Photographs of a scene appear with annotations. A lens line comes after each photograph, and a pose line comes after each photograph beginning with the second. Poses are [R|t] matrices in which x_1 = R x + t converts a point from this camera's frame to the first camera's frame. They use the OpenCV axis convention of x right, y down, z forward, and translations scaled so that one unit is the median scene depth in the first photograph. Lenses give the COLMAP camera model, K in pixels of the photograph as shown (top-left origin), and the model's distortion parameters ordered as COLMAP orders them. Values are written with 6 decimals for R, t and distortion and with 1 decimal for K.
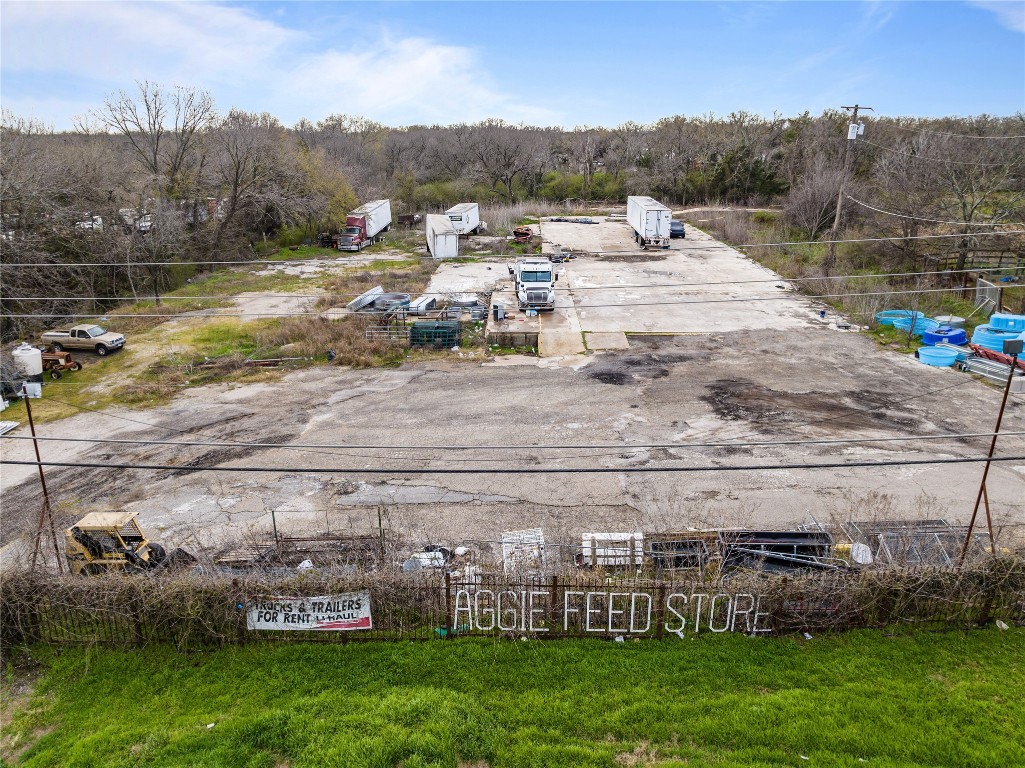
lens RADIAL K [[721.0, 0, 512.4], [0, 721.0, 383.0], [0, 0, 1]] dist [-0.036604, -0.003705]
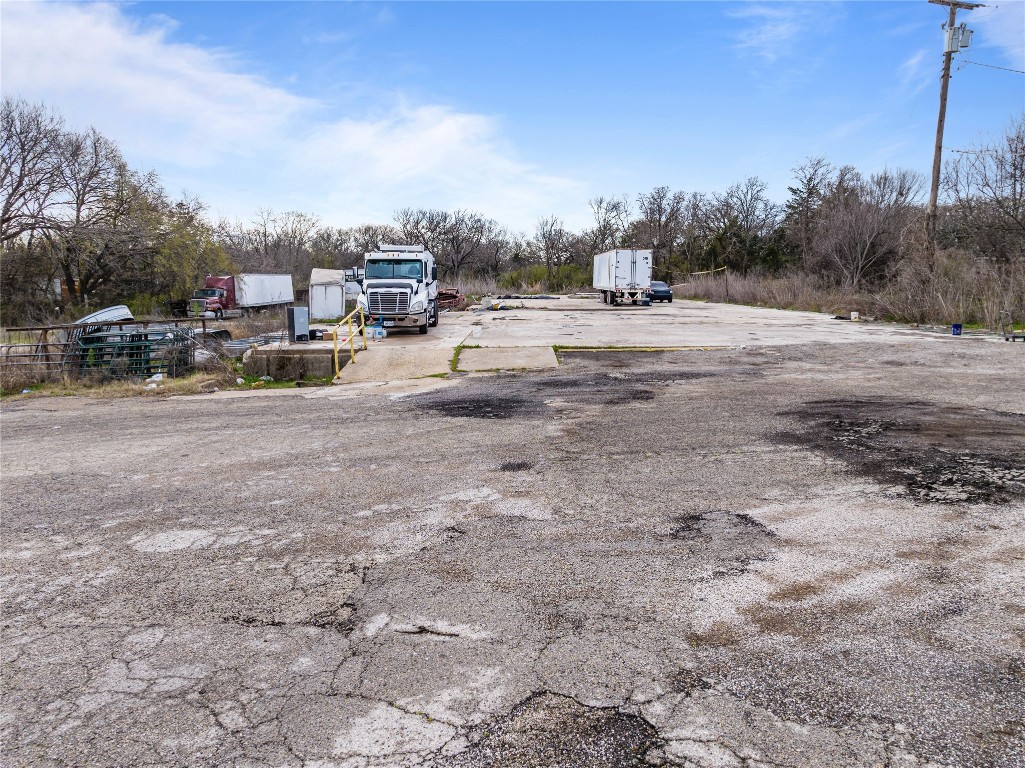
lens RADIAL K [[721.0, 0, 512.6], [0, 721.0, 383.8], [0, 0, 1]] dist [-0.036604, -0.003705]
pose [[0.999853, -0.006349, 0.015900, 0.127655], [0.009363, 0.980293, -0.197327, 0.041412], [-0.014334, 0.197447, 0.980209, 0.585938]]
